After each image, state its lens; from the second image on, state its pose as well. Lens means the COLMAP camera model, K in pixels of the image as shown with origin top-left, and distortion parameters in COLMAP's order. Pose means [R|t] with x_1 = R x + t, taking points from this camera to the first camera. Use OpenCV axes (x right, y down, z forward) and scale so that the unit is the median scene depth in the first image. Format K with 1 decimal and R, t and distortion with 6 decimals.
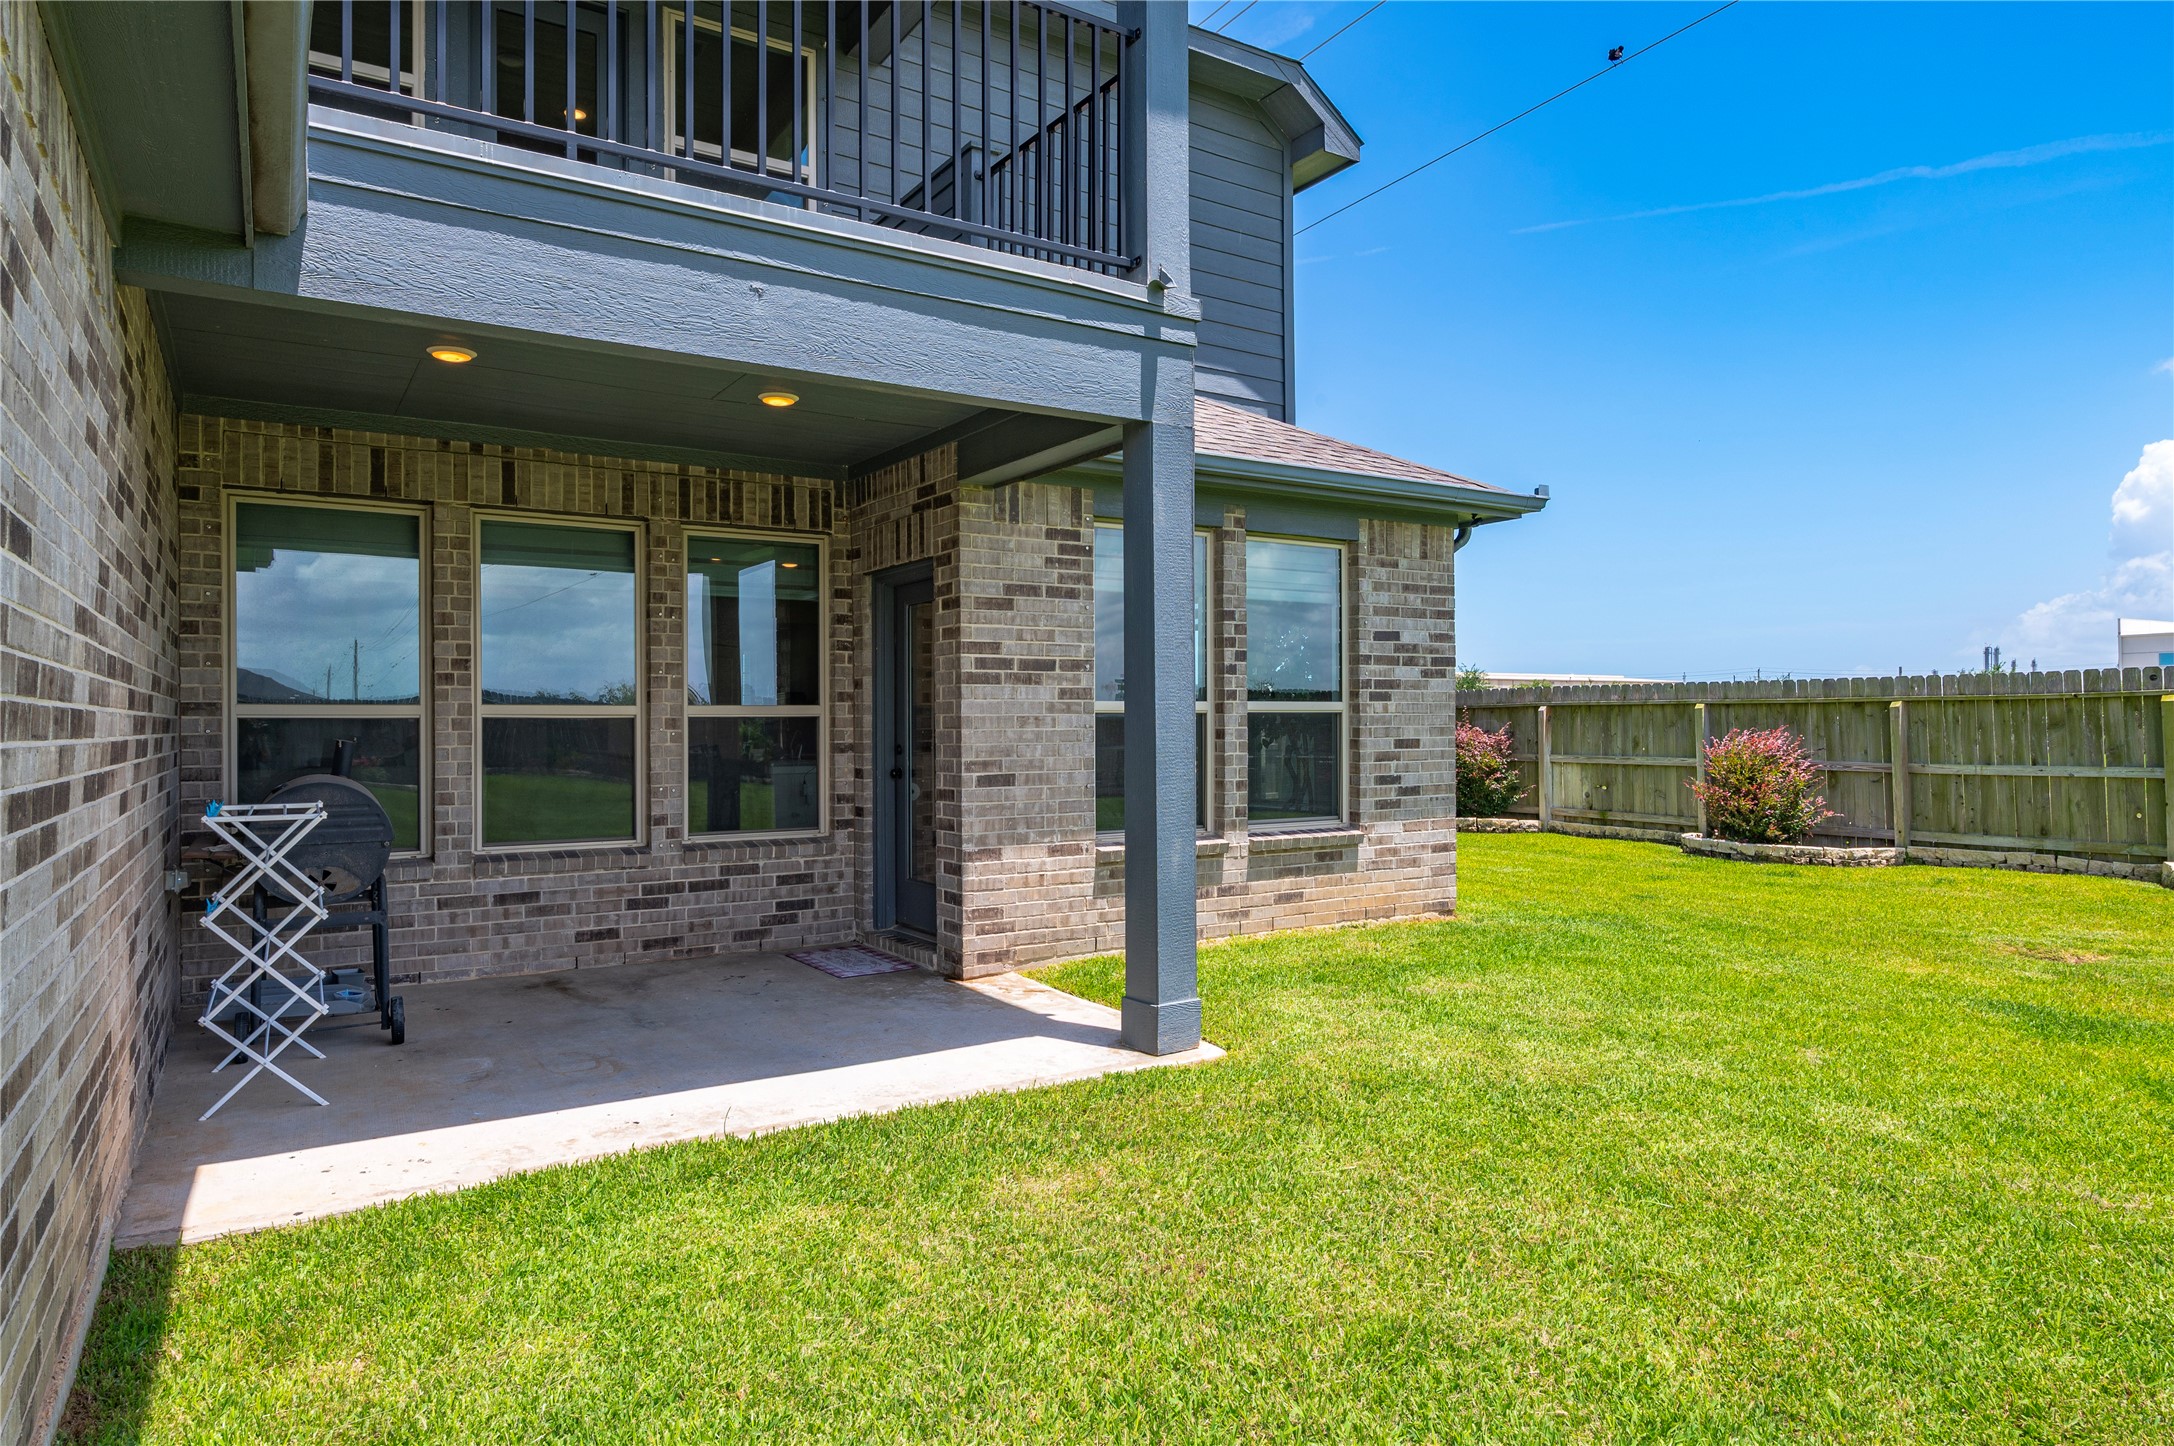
lens RADIAL K [[1294.7, 0, 1086.9], [0, 1294.7, 718.4], [0, 0, 1]] dist [-0.003680, -0.000066]
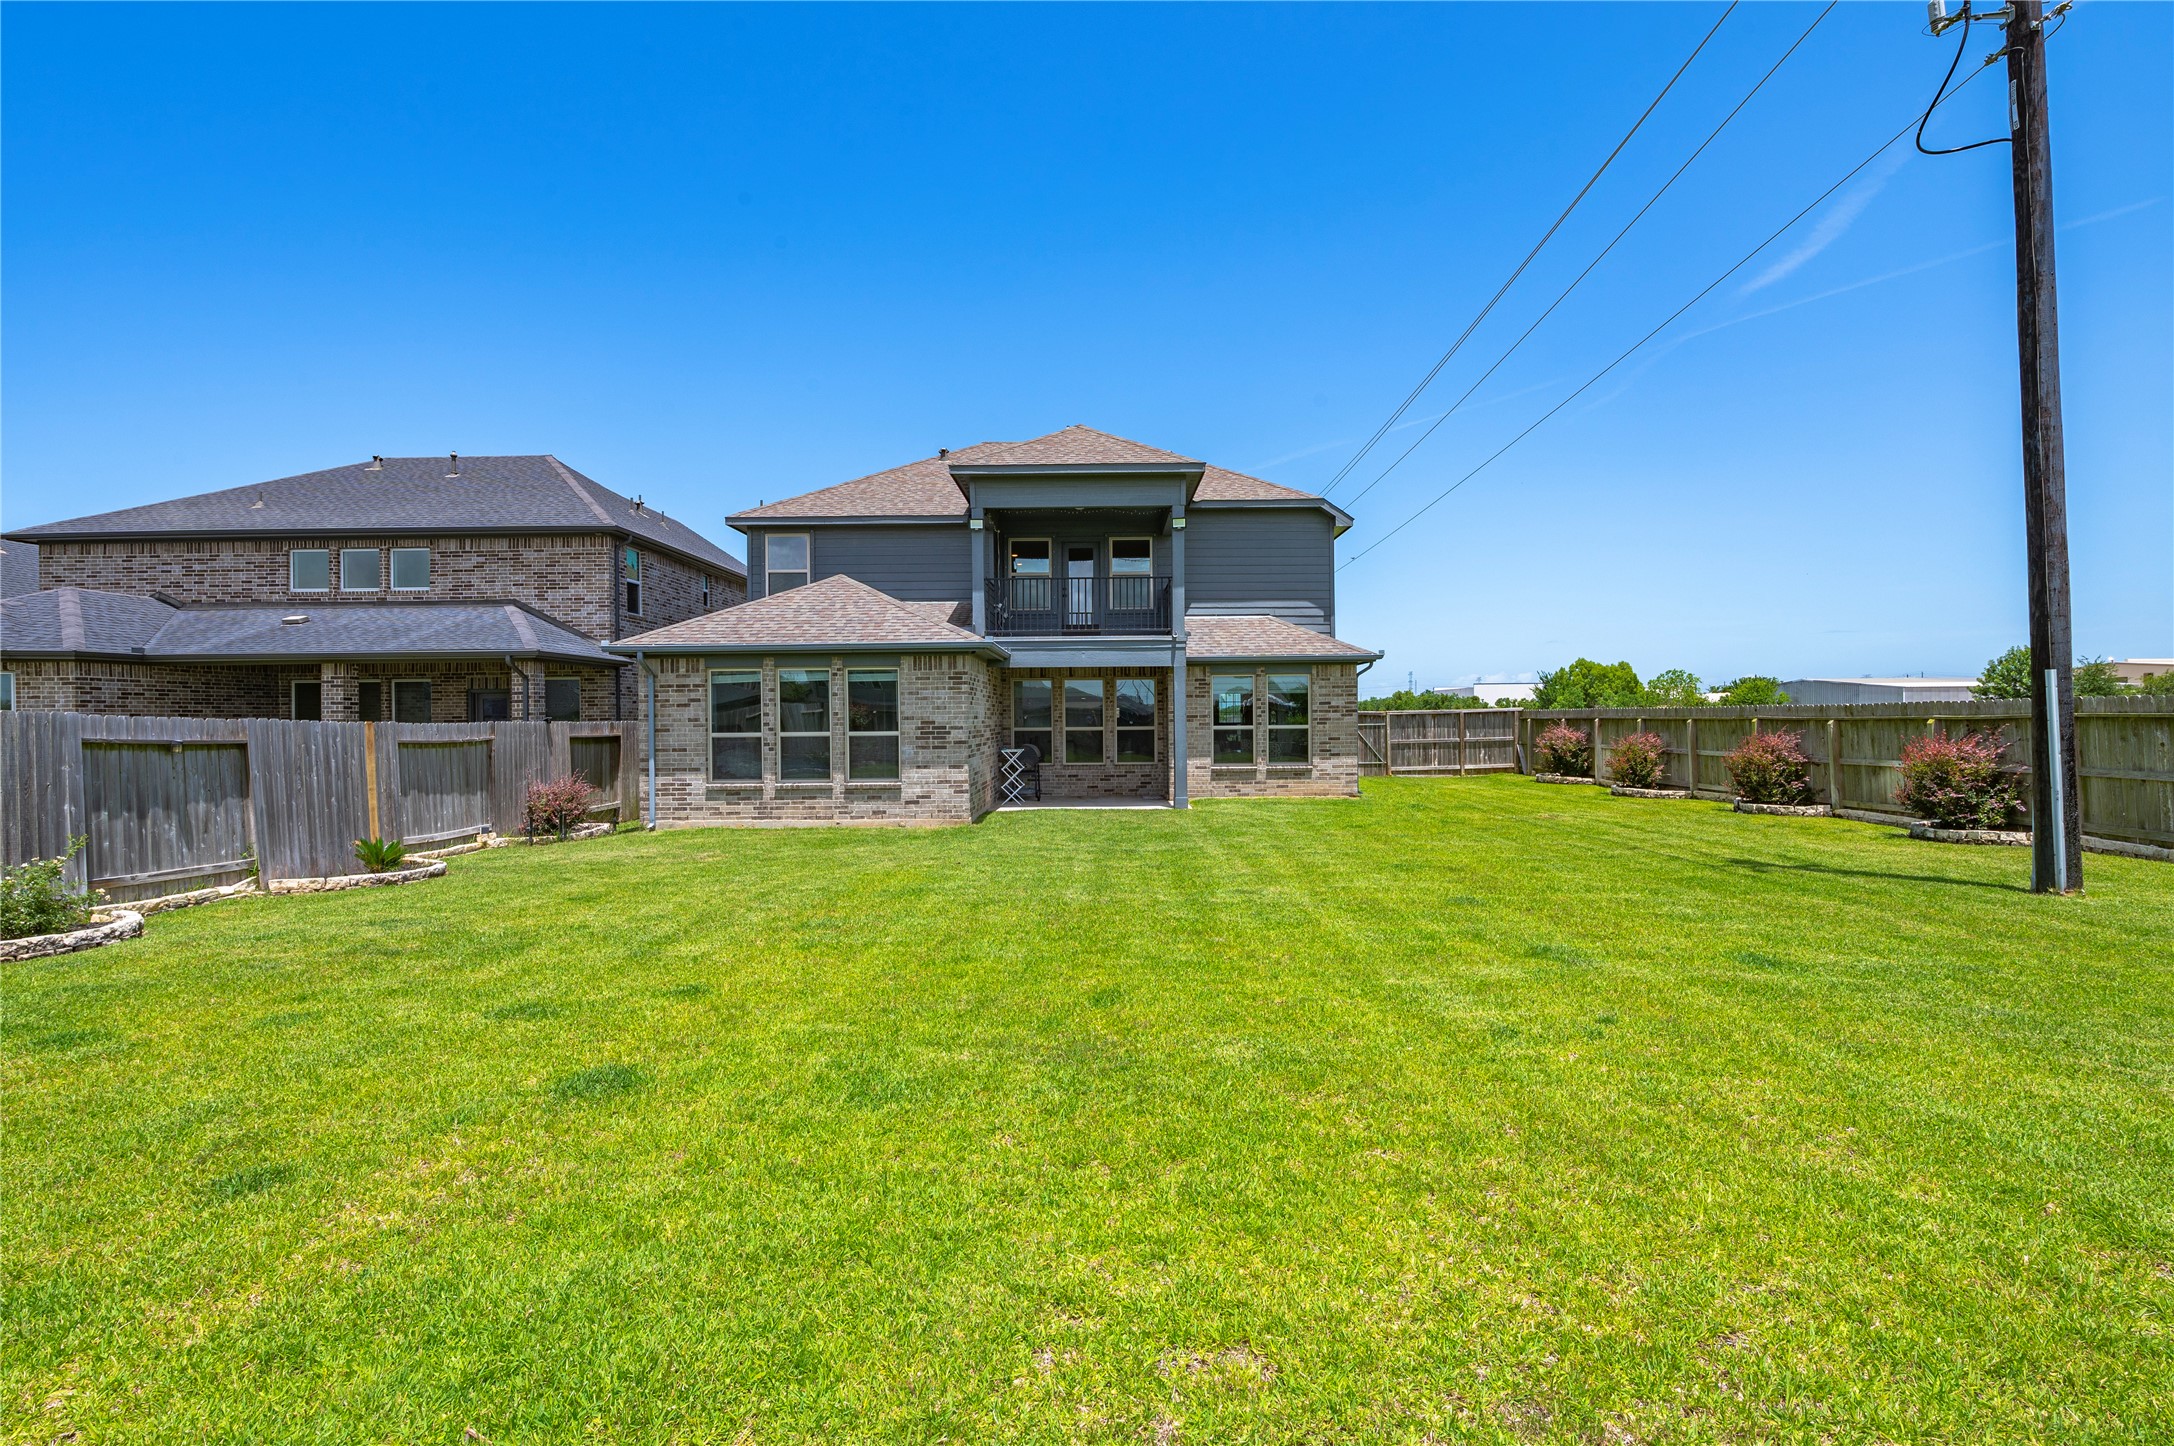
lens RADIAL K [[1083.2, 0, 1085.5], [0, 1083.2, 719.6], [0, 0, 1]] dist [-0.001770, 0.000942]
pose [[0.834686, -0.000599, -0.550726, 1.204138], [0.006398, 0.999942, 0.008610, -0.052288], [0.550689, -0.010710, 0.834642, -1.481935]]
